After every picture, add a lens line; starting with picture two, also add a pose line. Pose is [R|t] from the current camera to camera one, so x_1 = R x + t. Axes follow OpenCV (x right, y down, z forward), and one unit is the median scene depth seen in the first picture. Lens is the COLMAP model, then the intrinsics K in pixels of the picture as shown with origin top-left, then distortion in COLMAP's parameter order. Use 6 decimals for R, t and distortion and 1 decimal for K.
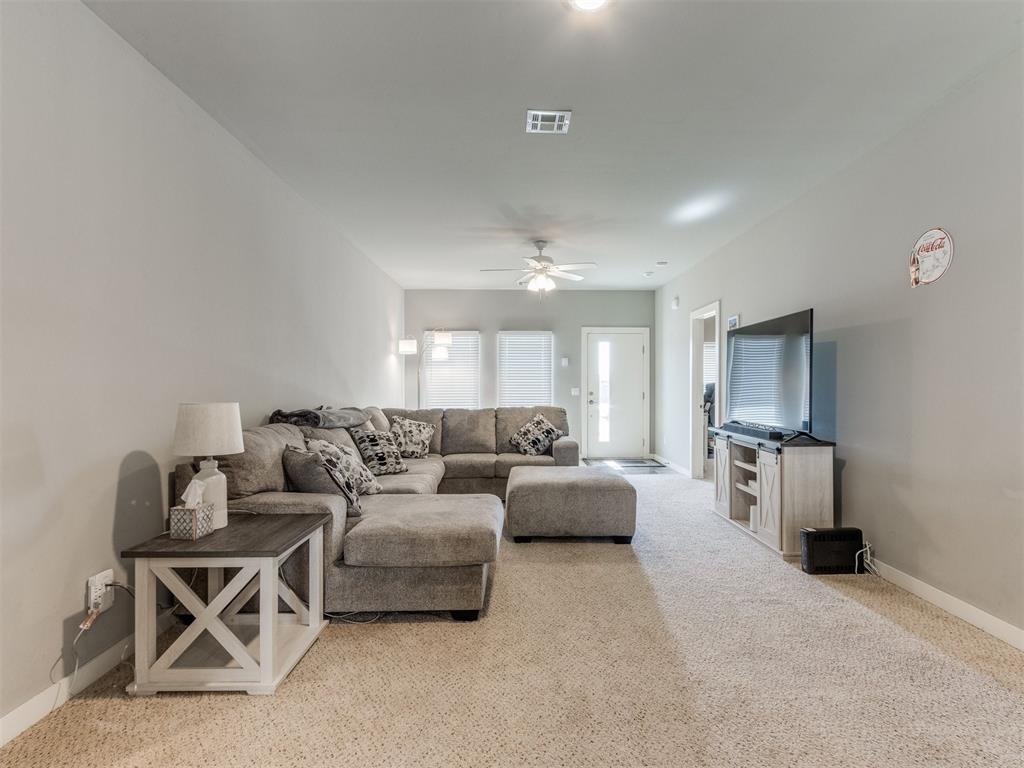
lens RADIAL K [[542.0, 0, 513.3], [0, 542.0, 388.4], [0, 0, 1]] dist [0.005116, 0.001038]
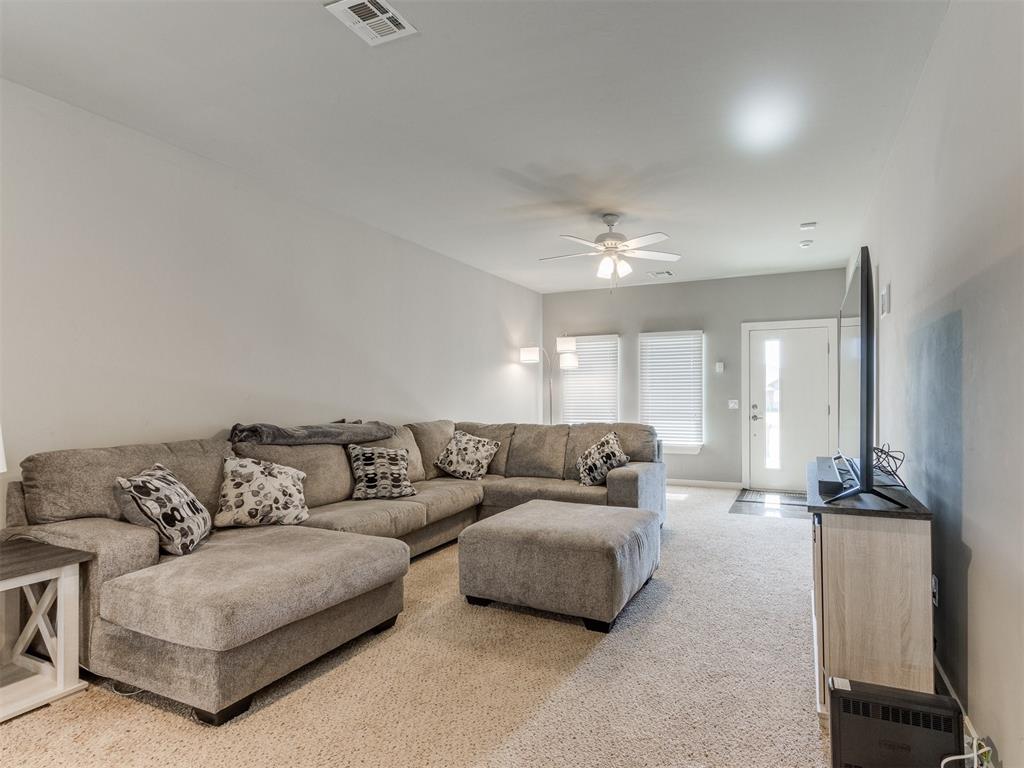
lens RADIAL K [[531.2, 0, 560.8], [0, 531.2, 396.6], [0, 0, 1]] dist [0.004563, 0.000290]
pose [[0.907502, -0.001913, -0.420043, 0.322993], [-0.000035, 0.999989, -0.004632, -0.002509], [0.420047, 0.004218, 0.907493, 0.275857]]
